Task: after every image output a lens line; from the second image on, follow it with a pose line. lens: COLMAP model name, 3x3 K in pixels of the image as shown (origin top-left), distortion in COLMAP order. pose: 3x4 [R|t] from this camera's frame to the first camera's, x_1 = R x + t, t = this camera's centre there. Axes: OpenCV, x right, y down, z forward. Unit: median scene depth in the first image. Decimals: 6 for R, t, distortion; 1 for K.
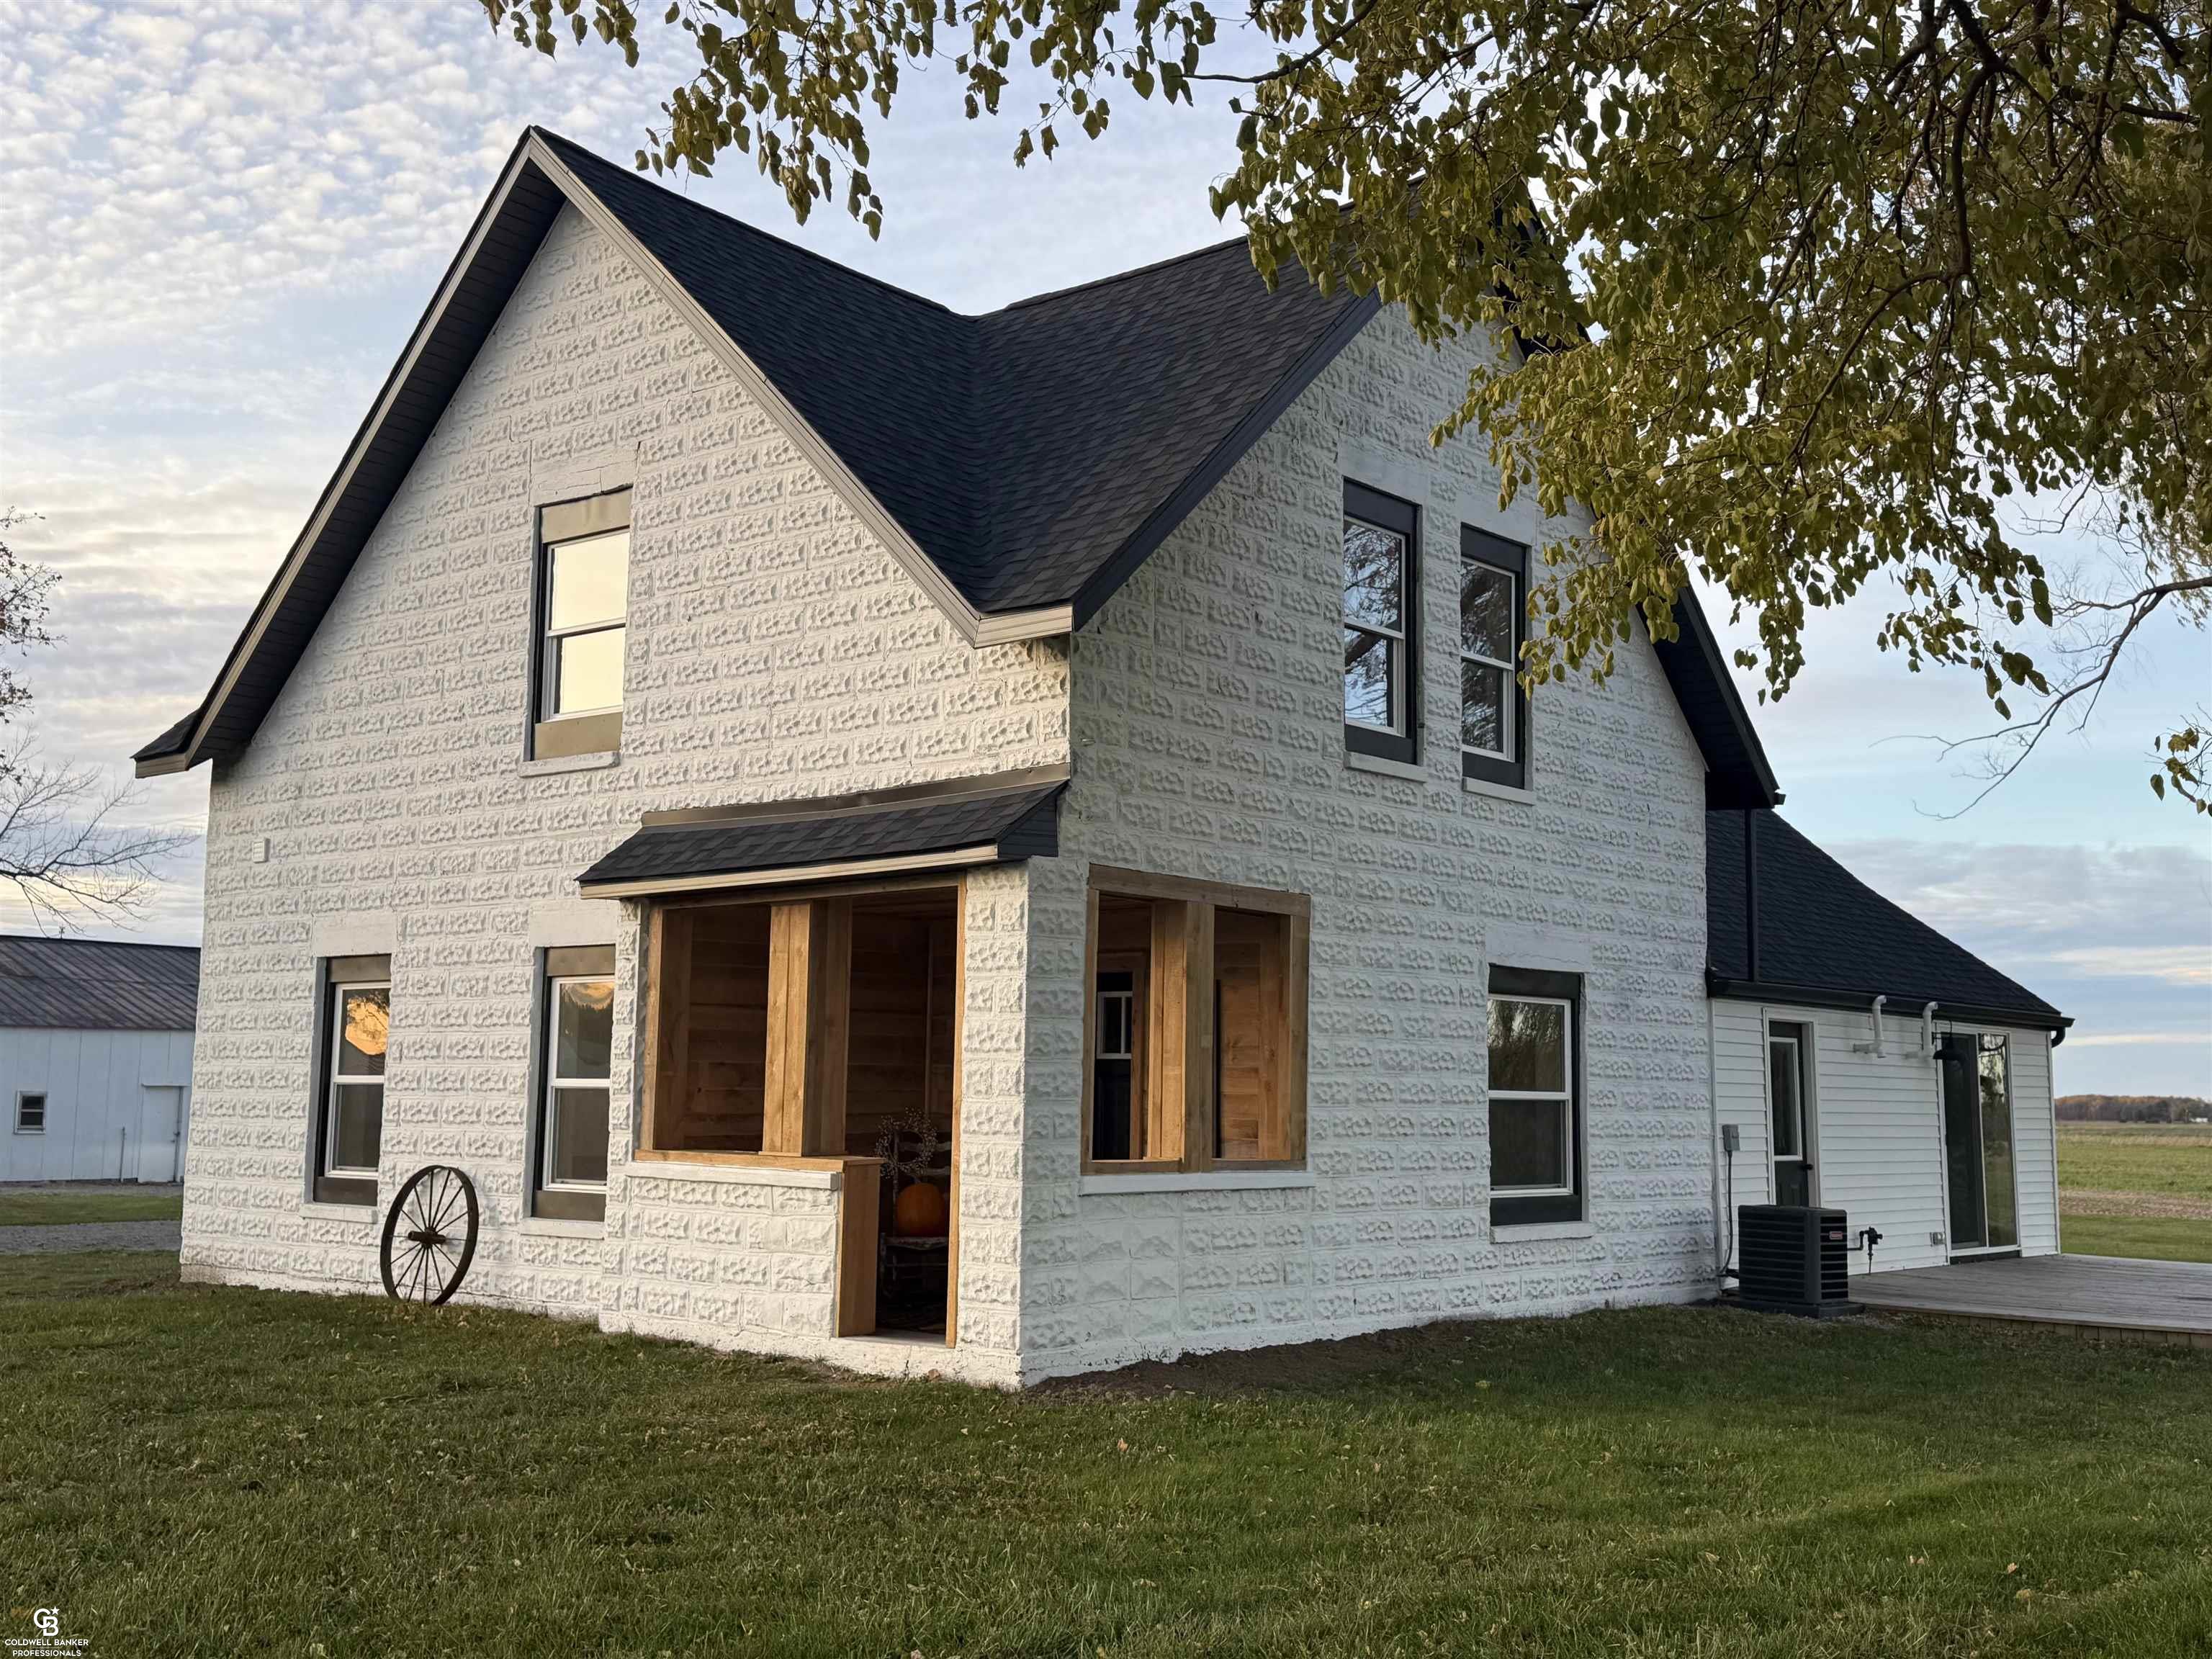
lens RADIAL K [[2378.5, 0, 1106.0], [0, 2378.5, 829.5], [0, 0, 1]] dist [0.174864, -0.518409]
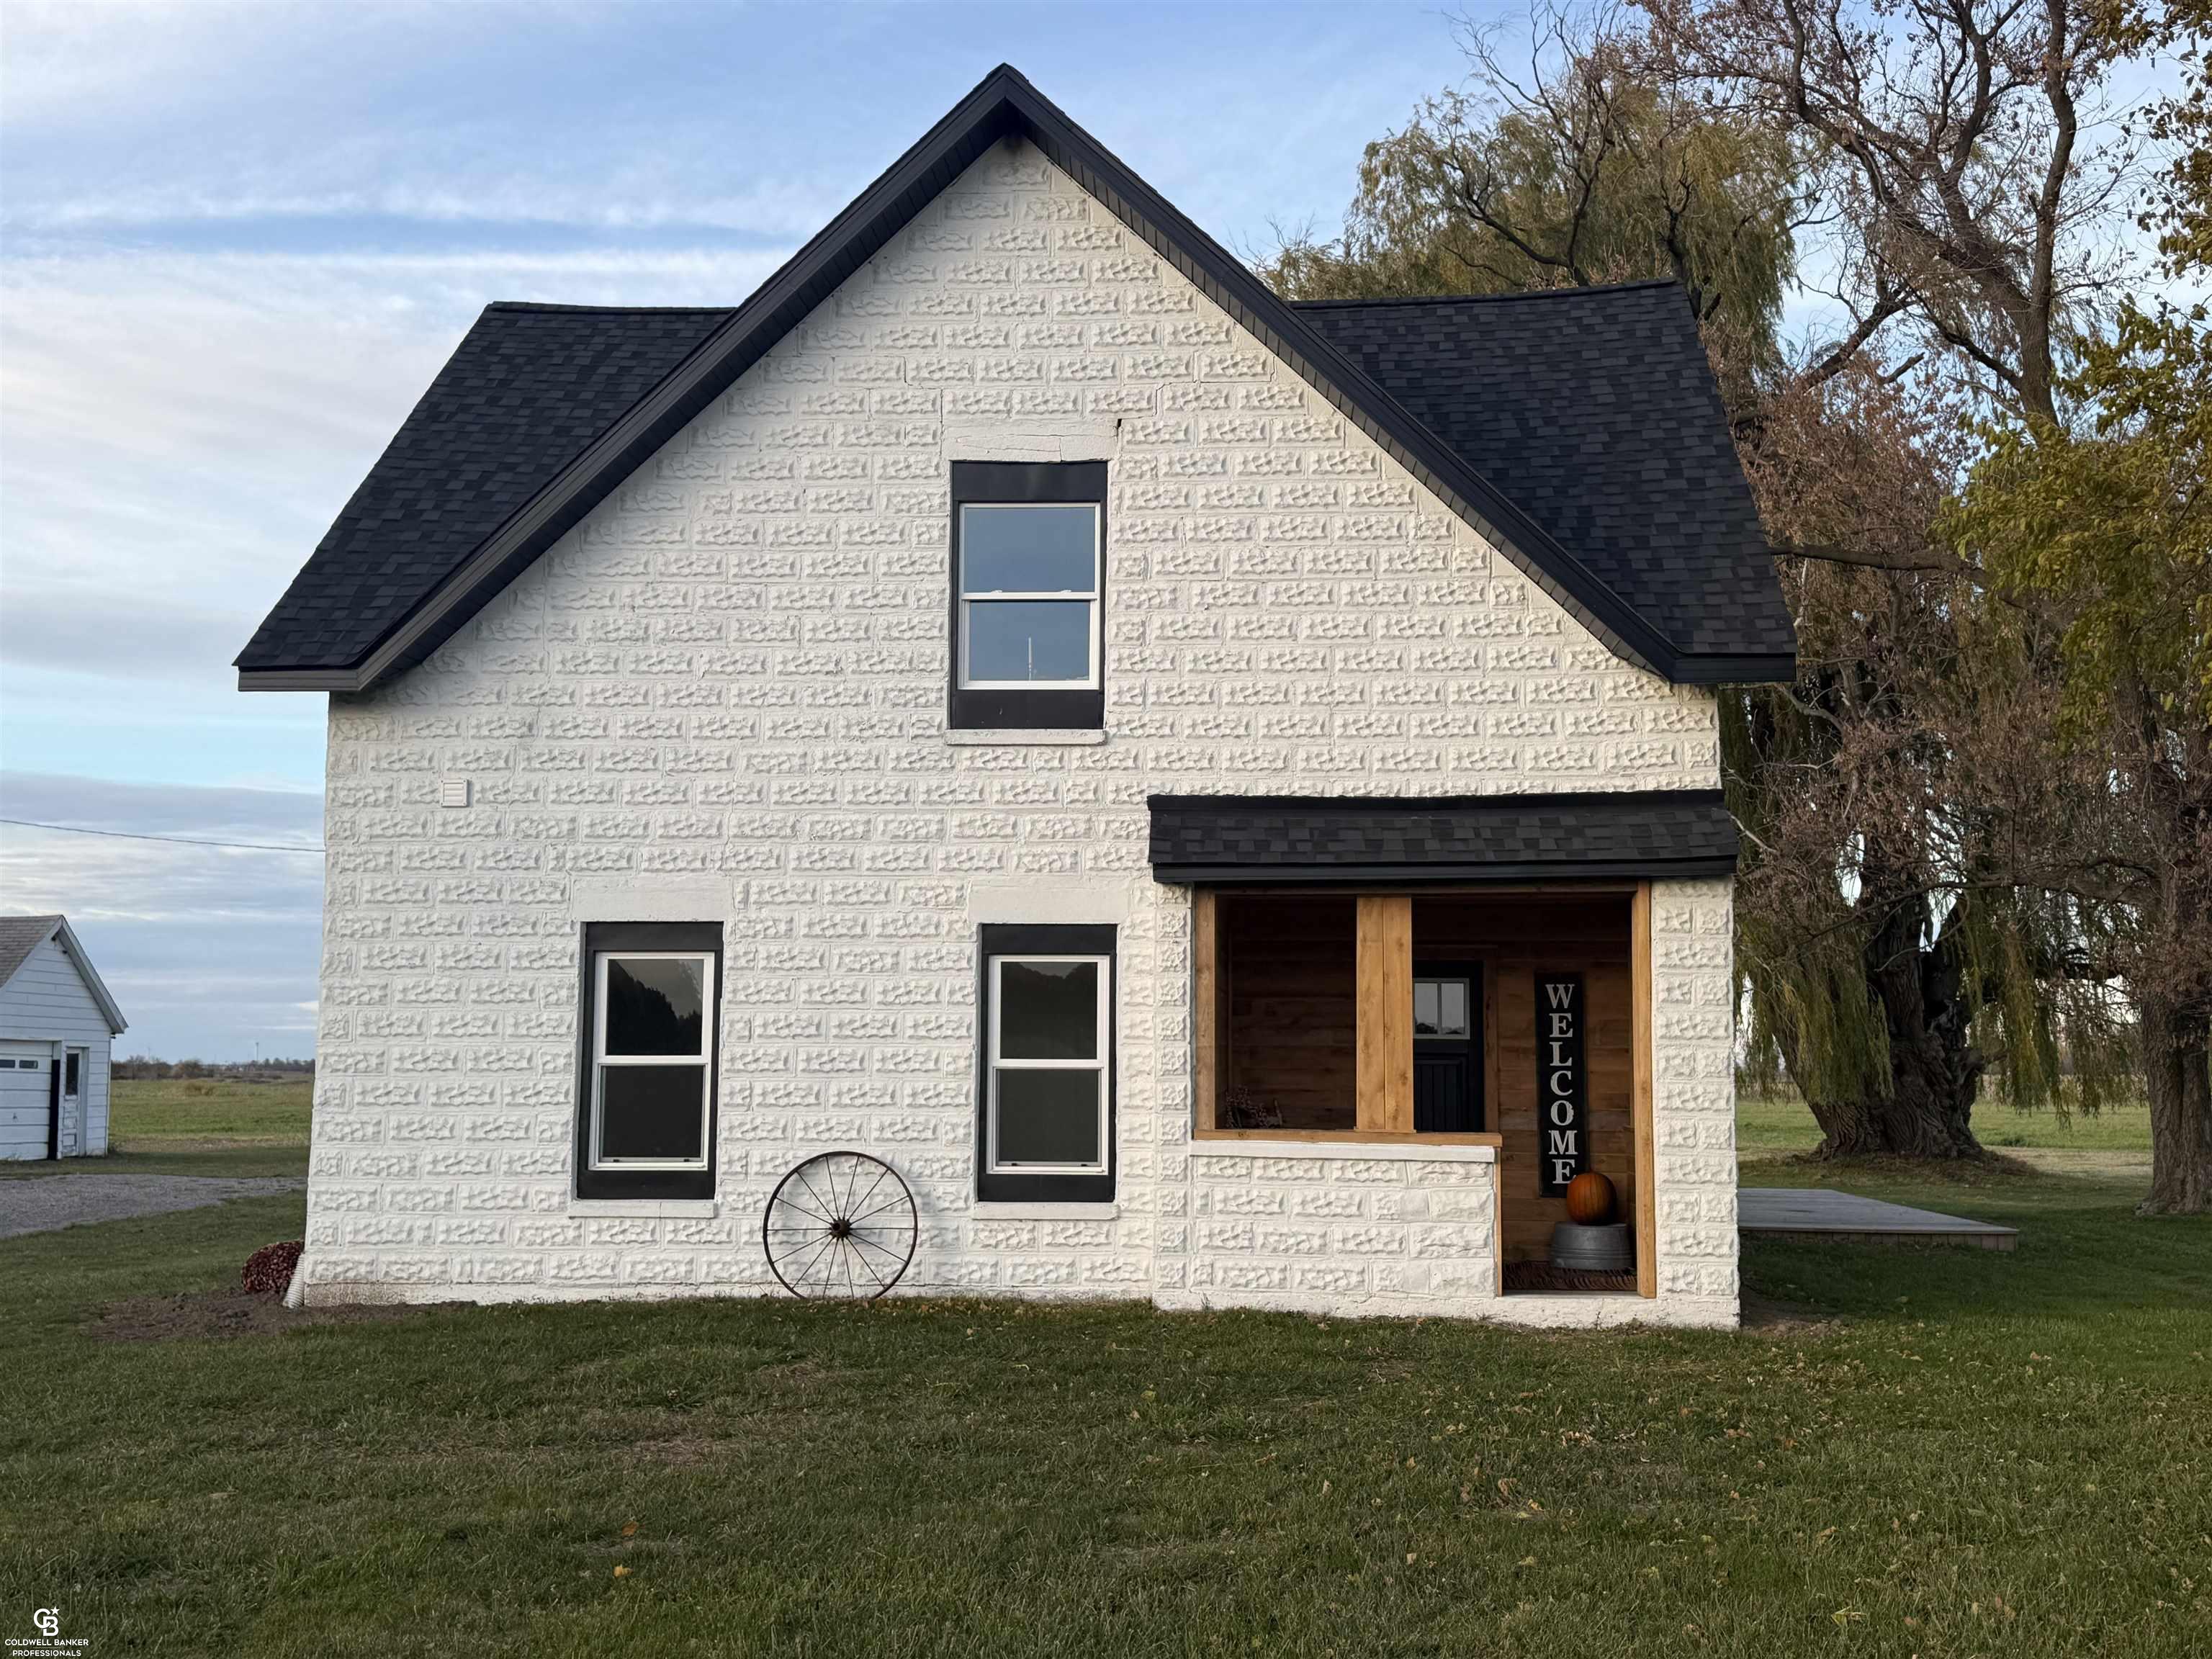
lens RADIAL K [[2378.5, 0, 1106.0], [0, 2378.5, 829.5], [0, 0, 1]] dist [0.174864, -0.518409]
pose [[0.790909, 0.047582, 0.610081, -0.807563], [-0.061588, 0.998100, 0.001998, 0.006451], [-0.608826, -0.039154, 0.792337, 0.215031]]
